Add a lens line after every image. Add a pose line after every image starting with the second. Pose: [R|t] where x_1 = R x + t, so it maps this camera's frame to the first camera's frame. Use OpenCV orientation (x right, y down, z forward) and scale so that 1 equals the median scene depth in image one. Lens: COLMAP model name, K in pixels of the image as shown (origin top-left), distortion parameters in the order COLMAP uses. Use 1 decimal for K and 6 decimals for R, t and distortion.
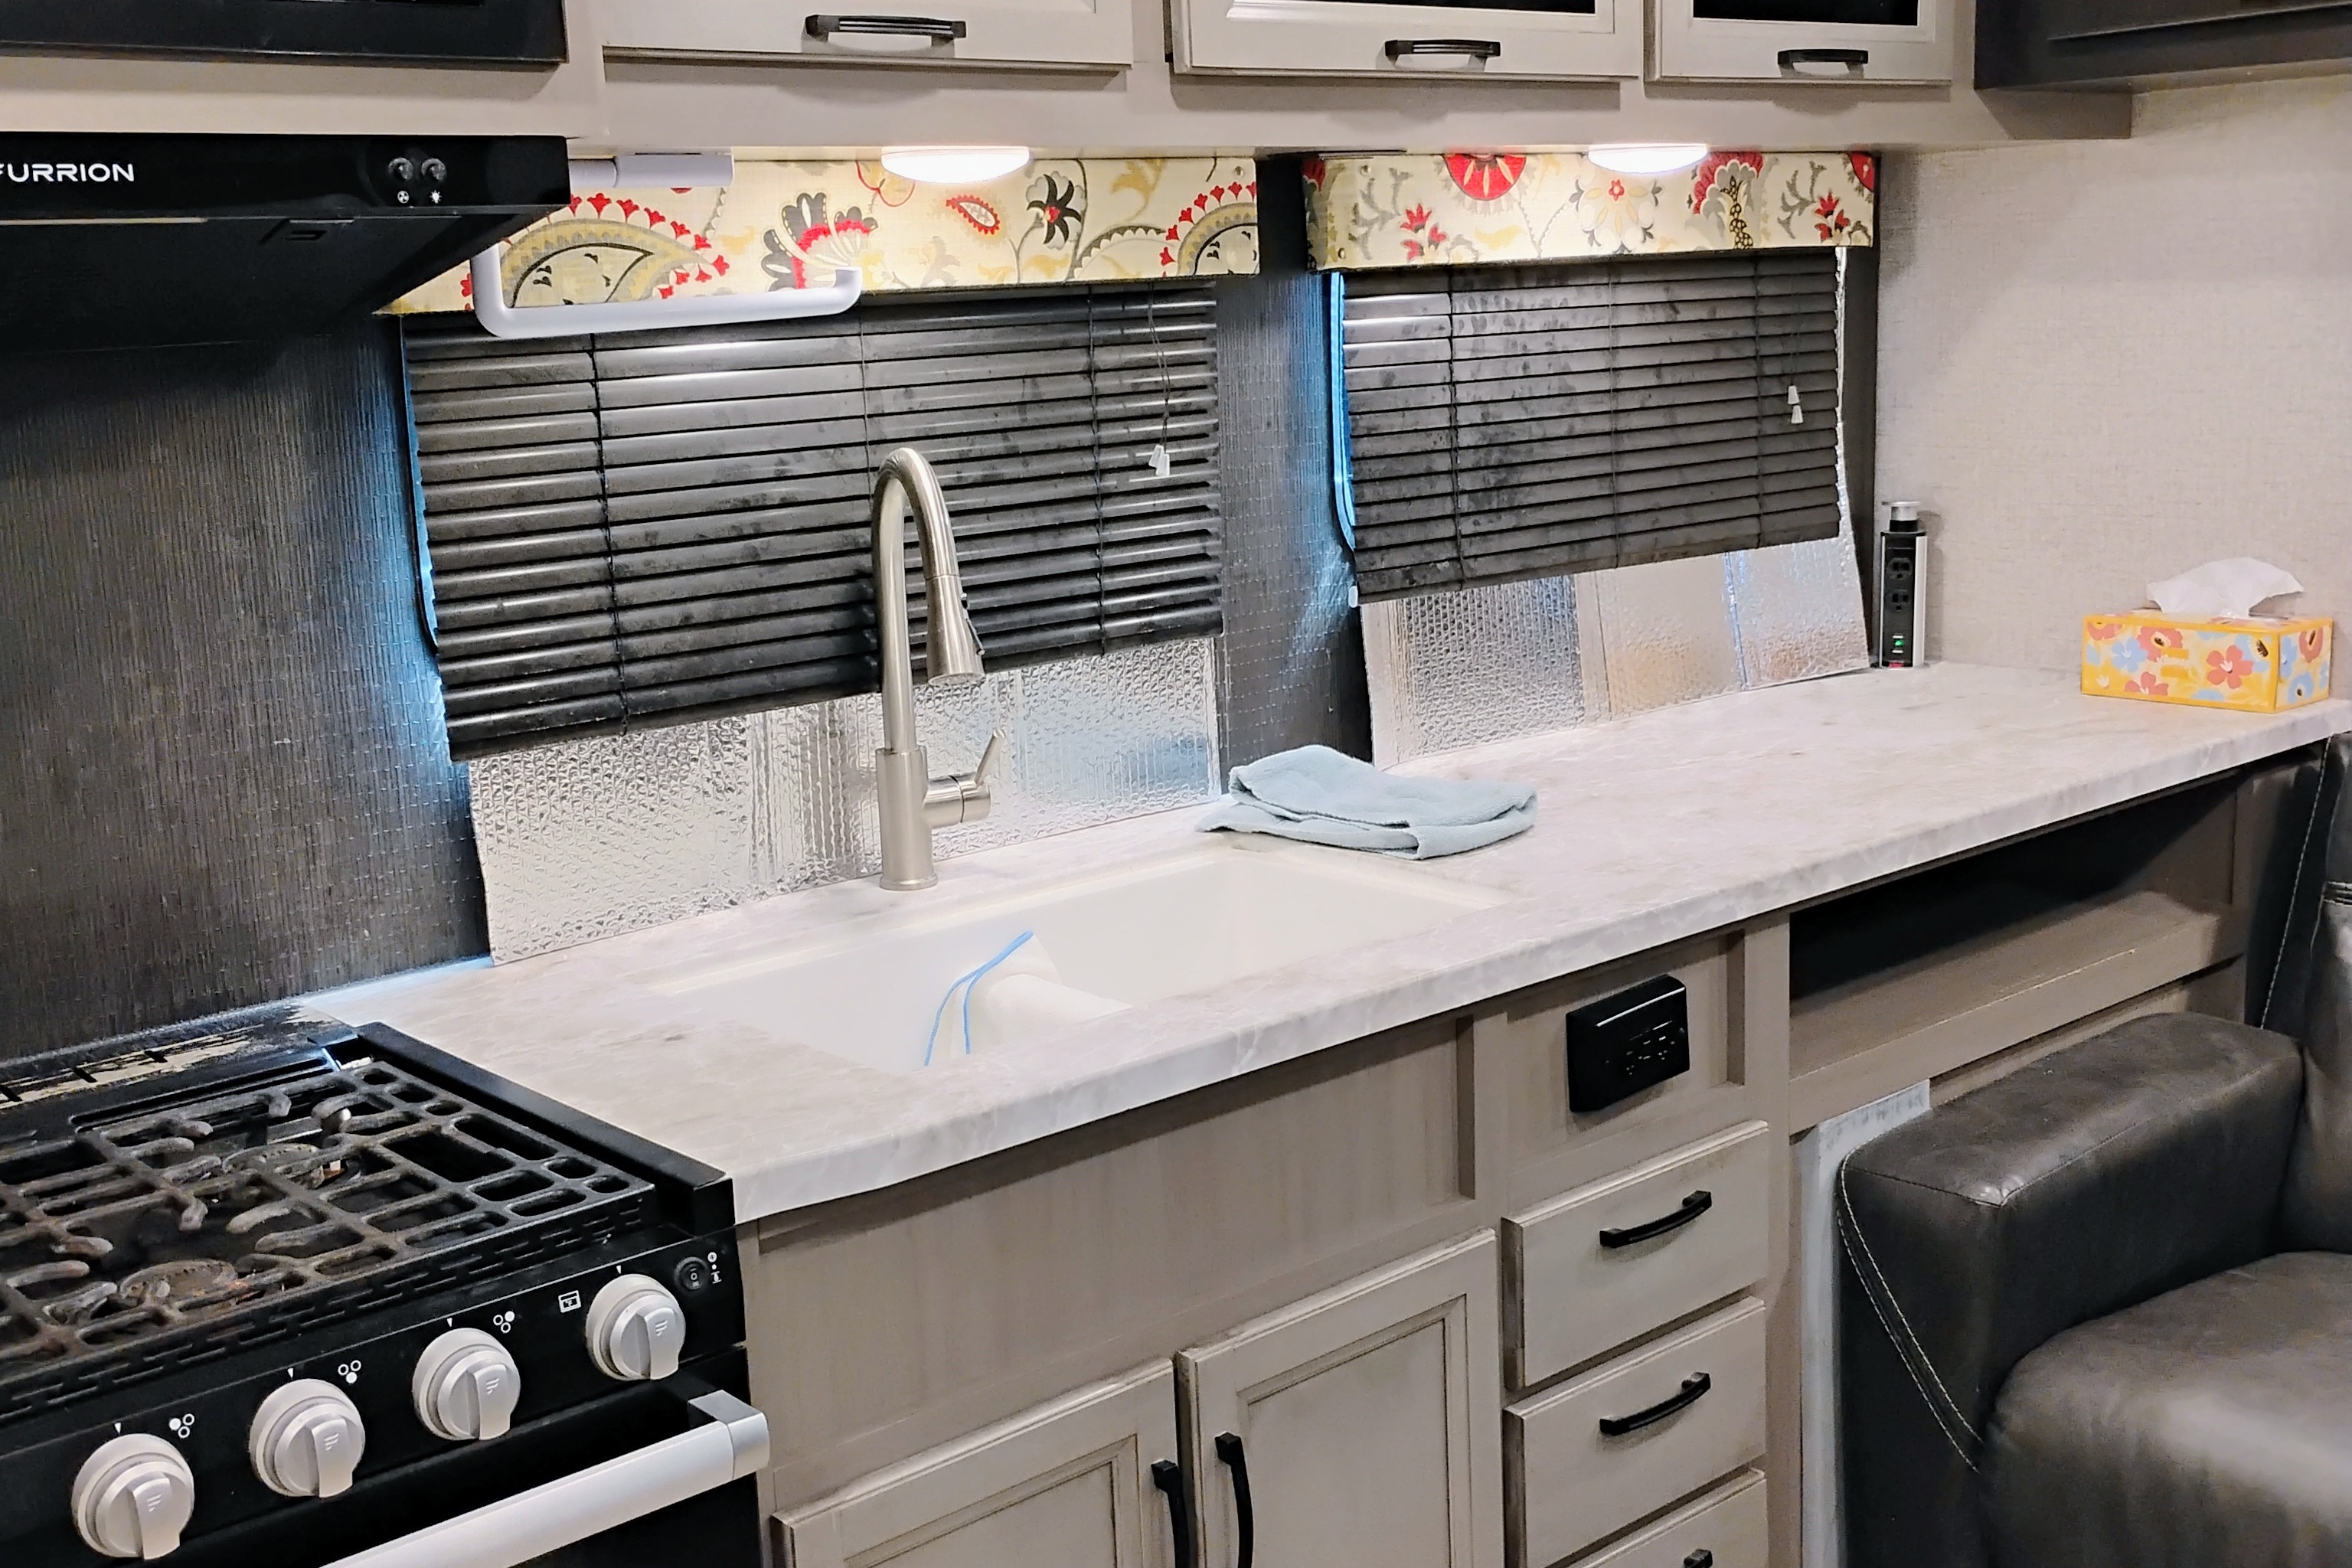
lens RADIAL K [[2600.7, 0, 1170.9], [0, 2600.7, 790.5], [0, 0, 1]] dist [0.028893, 0.000000]
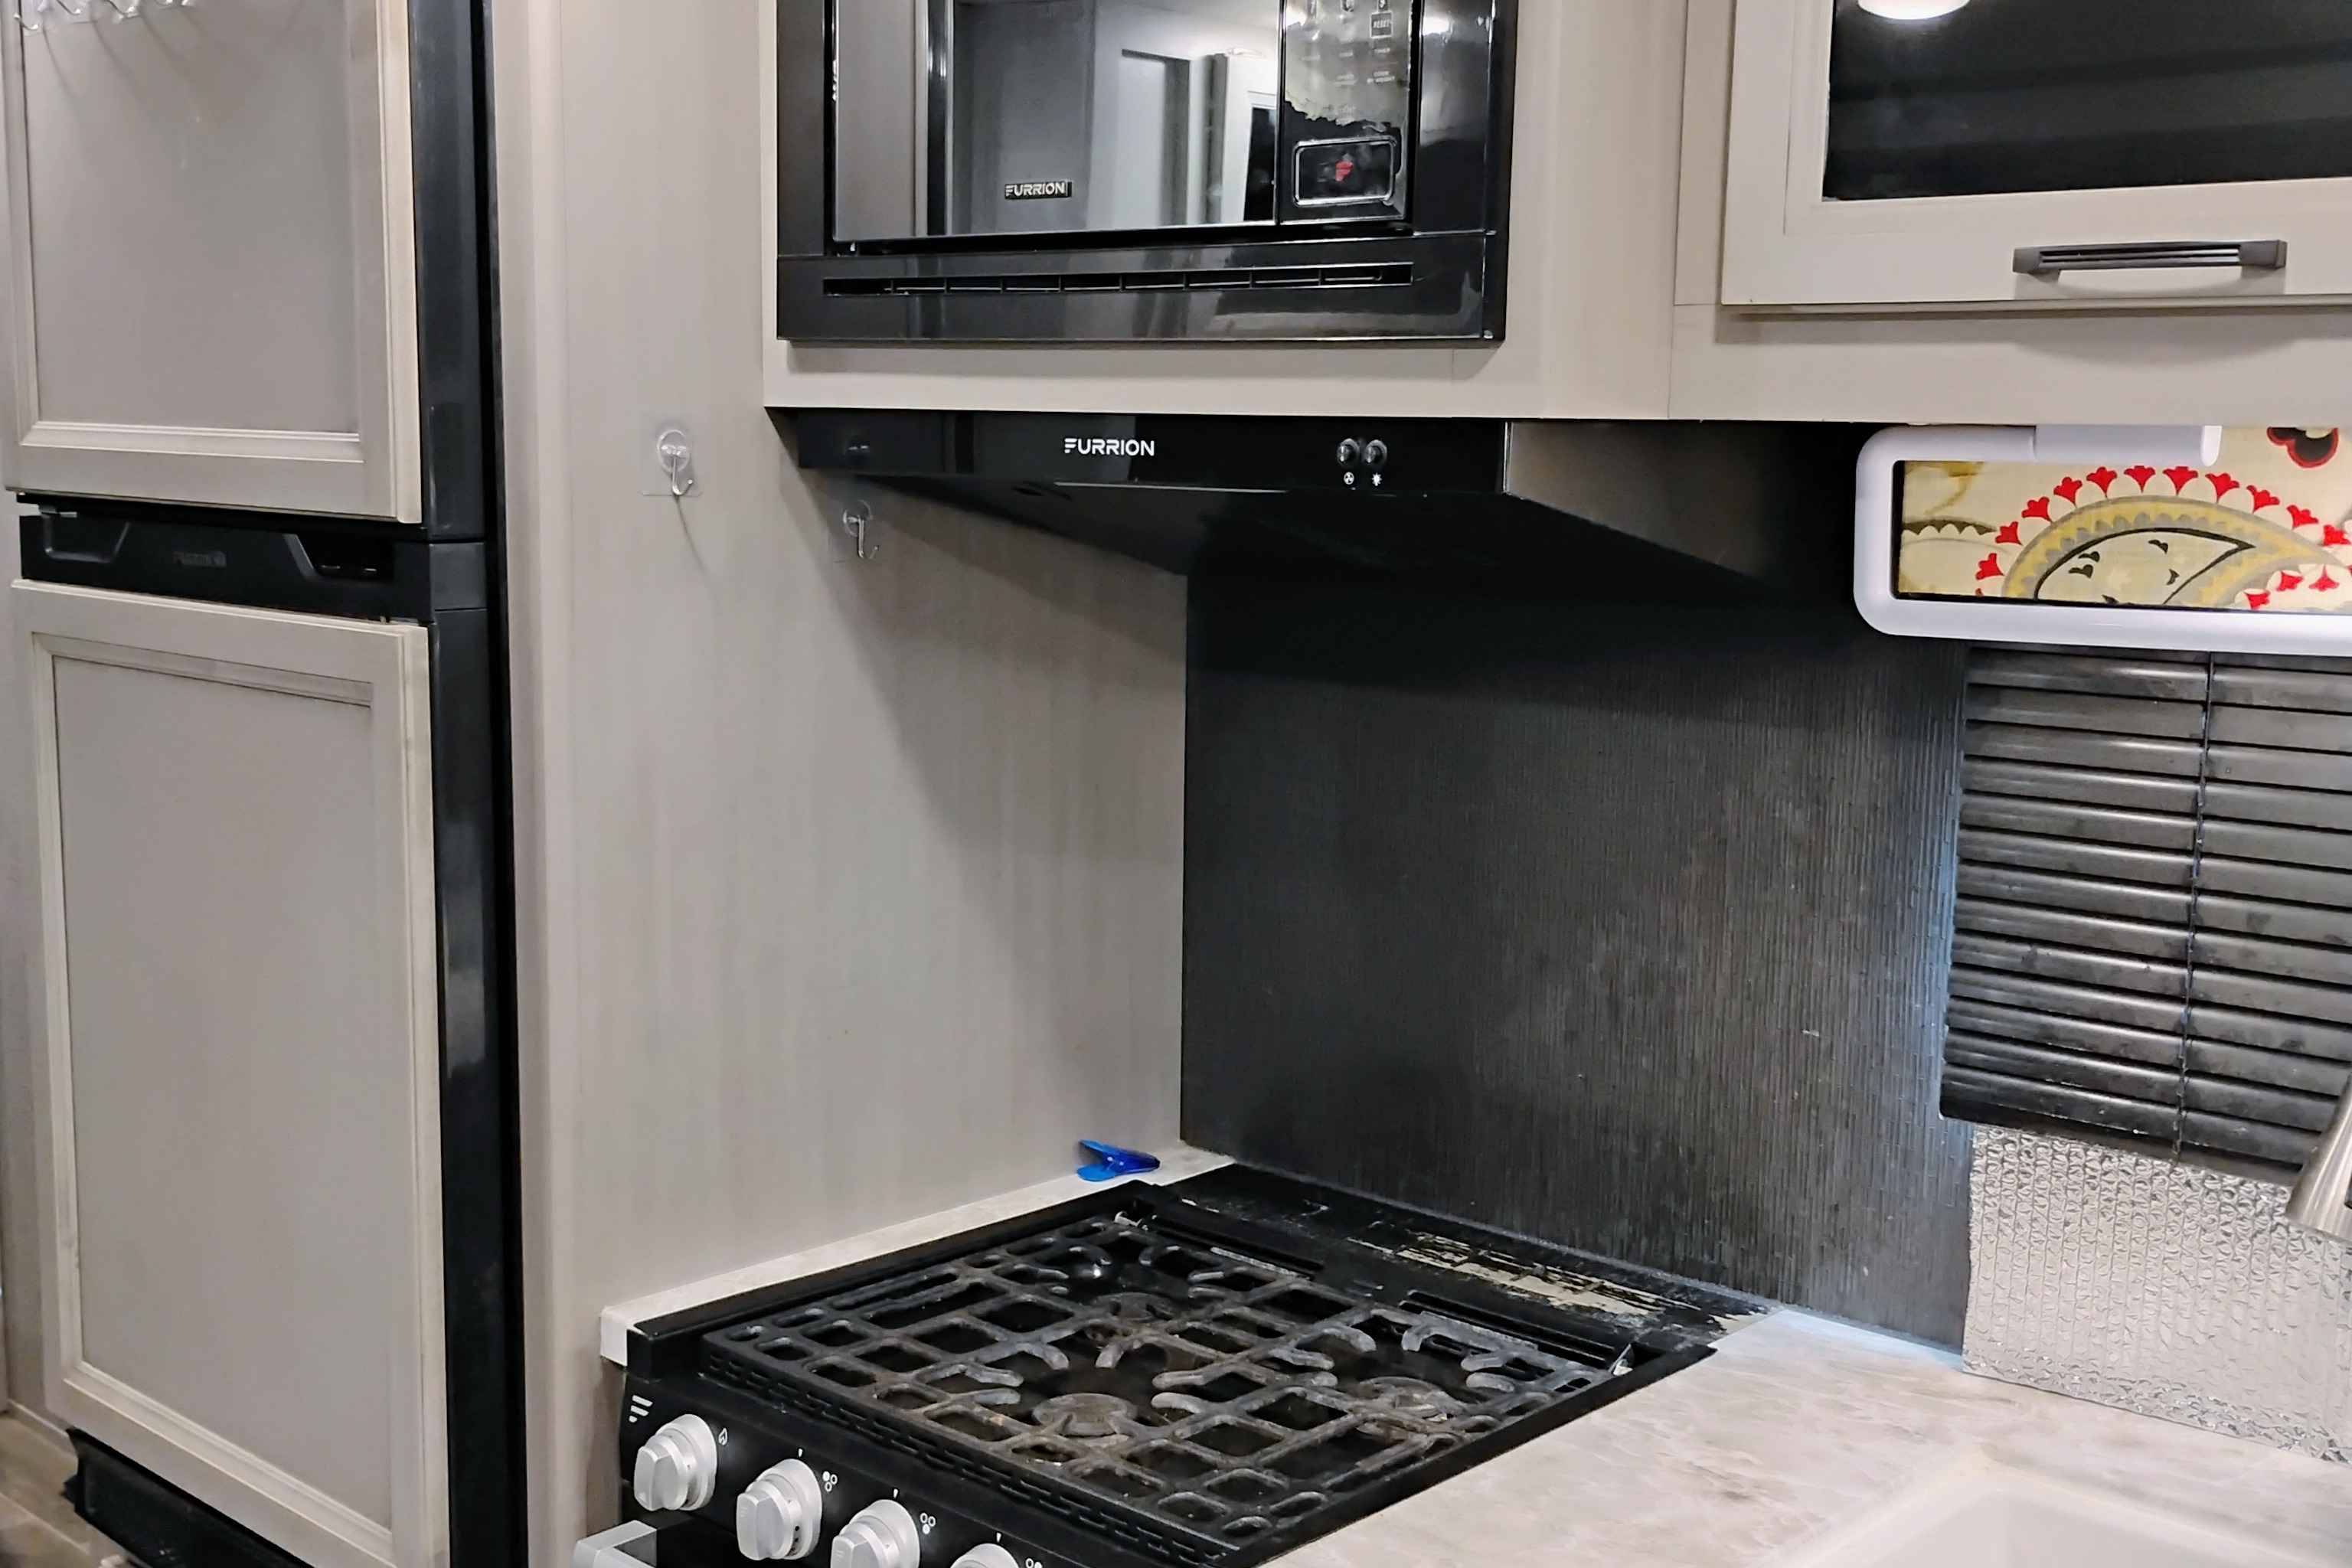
lens RADIAL K [[2600.7, 0, 1171.2], [0, 2600.7, 776.3], [0, 0, 1]] dist [0.028893, 0.000000]
pose [[0.107860, 0.172466, -0.979092, 0.519327], [-0.217127, 0.965150, 0.146090, -0.191407], [0.970166, 0.196830, 0.141548, 0.633769]]
